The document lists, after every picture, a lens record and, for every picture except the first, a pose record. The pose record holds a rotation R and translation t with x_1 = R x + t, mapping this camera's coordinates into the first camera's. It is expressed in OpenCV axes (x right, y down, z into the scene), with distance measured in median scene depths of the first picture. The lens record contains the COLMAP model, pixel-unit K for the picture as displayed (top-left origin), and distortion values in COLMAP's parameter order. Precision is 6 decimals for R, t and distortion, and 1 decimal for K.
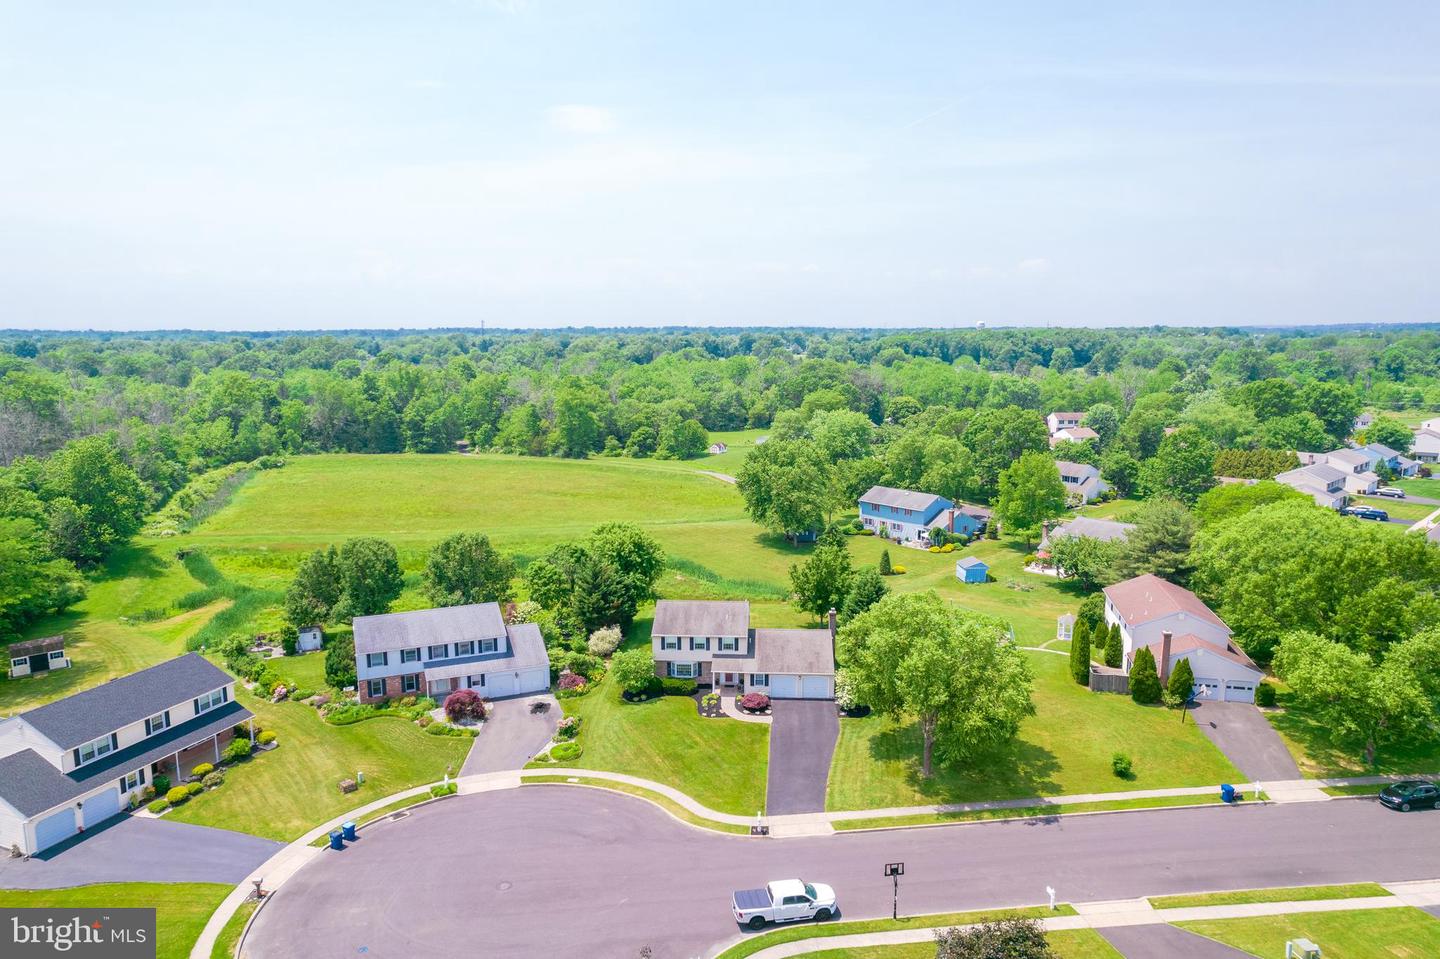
lens RADIAL K [[918.5, 0, 720.0], [0, 918.5, 479.5], [0, 0, 1]] dist [-0.080490, 0.109633]
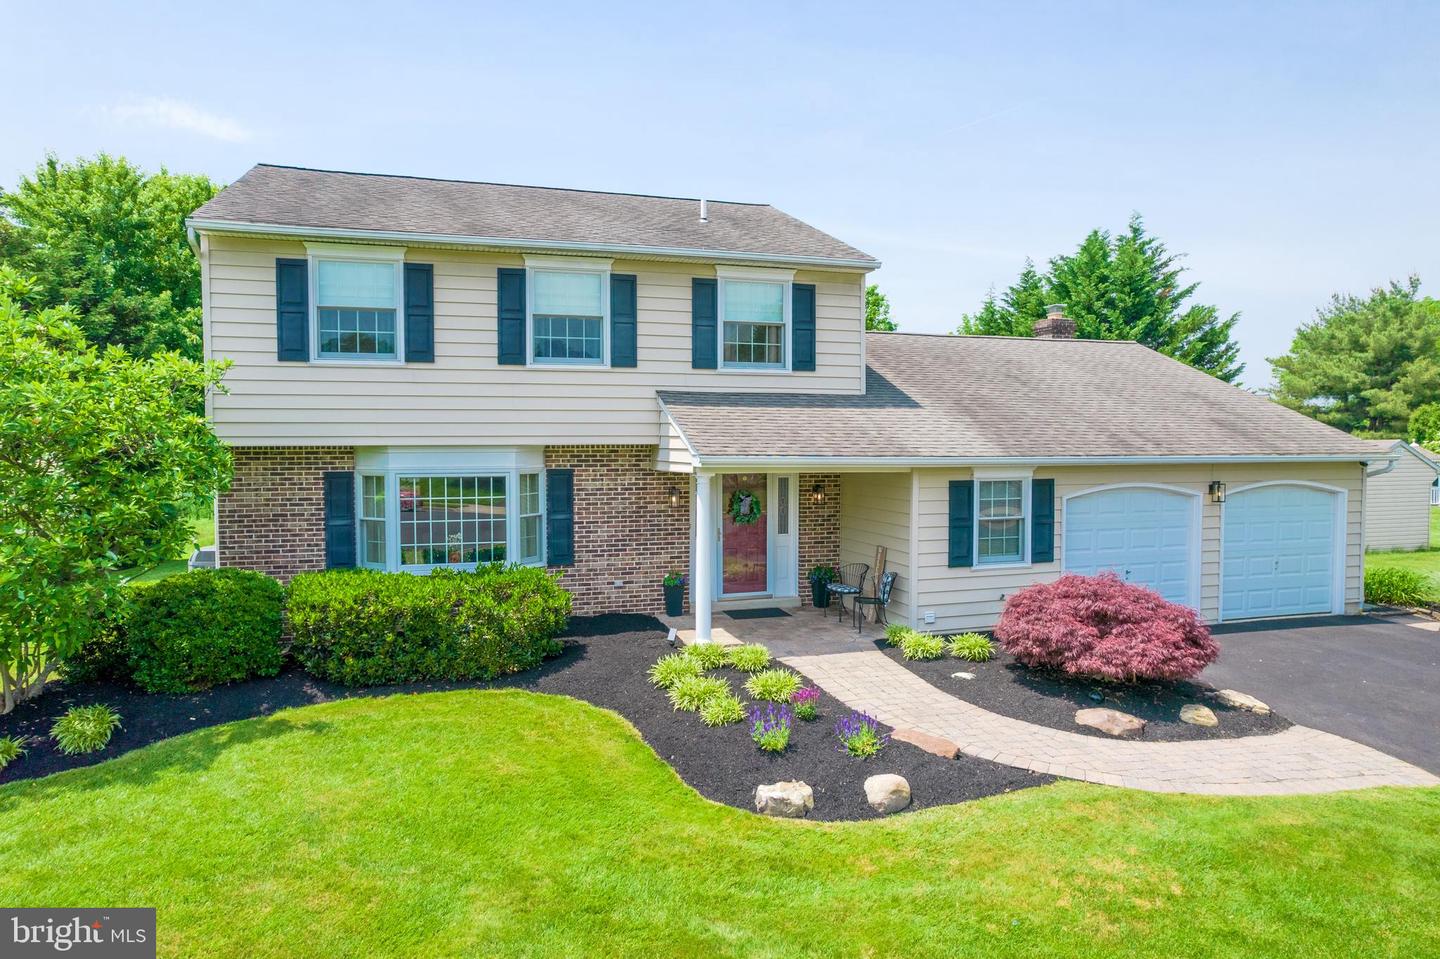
lens RADIAL K [[918.5, 0, 720.0], [0, 918.5, 479.5], [0, 0, 1]] dist [-0.080490, 0.109633]
pose [[0.933304, -0.013726, 0.358826, -0.051668], [0.058179, 0.991847, -0.113381, 0.221139], [-0.354344, 0.126695, 0.926493, 0.857420]]
